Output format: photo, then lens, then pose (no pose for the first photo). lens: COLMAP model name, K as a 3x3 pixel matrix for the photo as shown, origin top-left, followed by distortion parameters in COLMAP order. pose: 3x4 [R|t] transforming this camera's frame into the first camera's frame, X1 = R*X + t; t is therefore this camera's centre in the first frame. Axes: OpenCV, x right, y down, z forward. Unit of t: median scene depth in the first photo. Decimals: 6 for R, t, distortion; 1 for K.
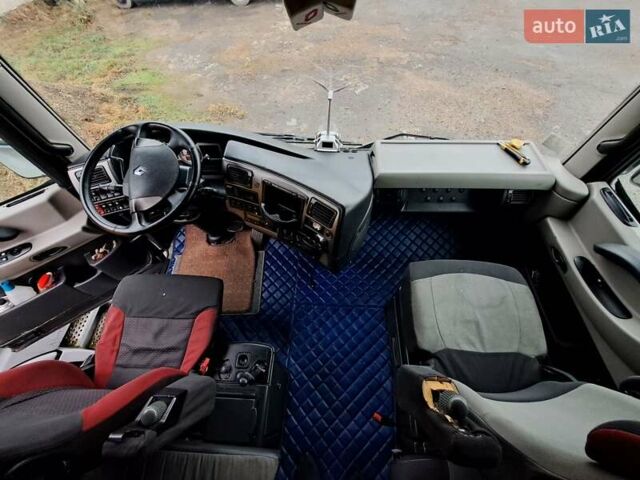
lens RADIAL K [[259.2, 0, 322.4], [0, 259.2, 236.6], [0, 0, 1]] dist [-0.019632, 0.001002]
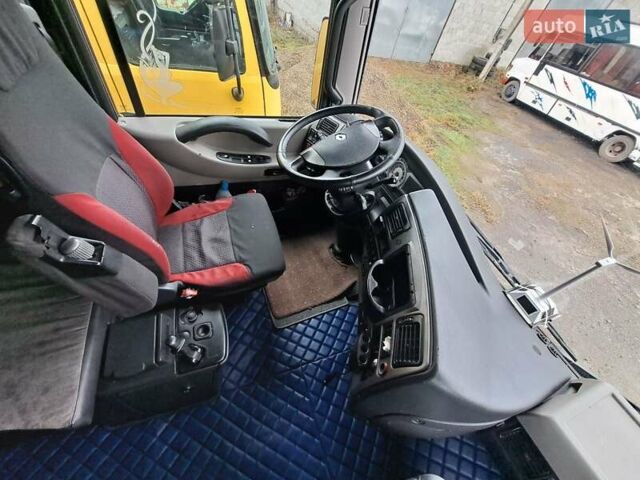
lens RADIAL K [[259.2, 0, 320.4], [0, 259.2, 235.6], [0, 0, 1]] dist [-0.019632, 0.001002]
pose [[0.367163, 0.743743, -0.558604, 0.049360], [-0.858491, 0.502119, 0.104262, -0.064616], [0.358029, 0.441275, 0.822856, 0.205171]]
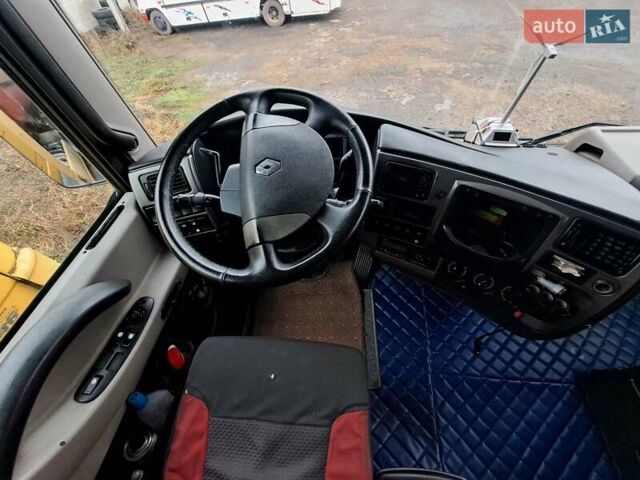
lens RADIAL K [[259.2, 0, 322.8], [0, 259.2, 237.2], [0, 0, 1]] dist [-0.019632, 0.001002]
pose [[0.997614, 0.006065, -0.068772, -0.335839], [-0.010218, 0.998134, -0.060206, -0.046721], [0.068278, 0.060765, 0.995814, 0.286636]]
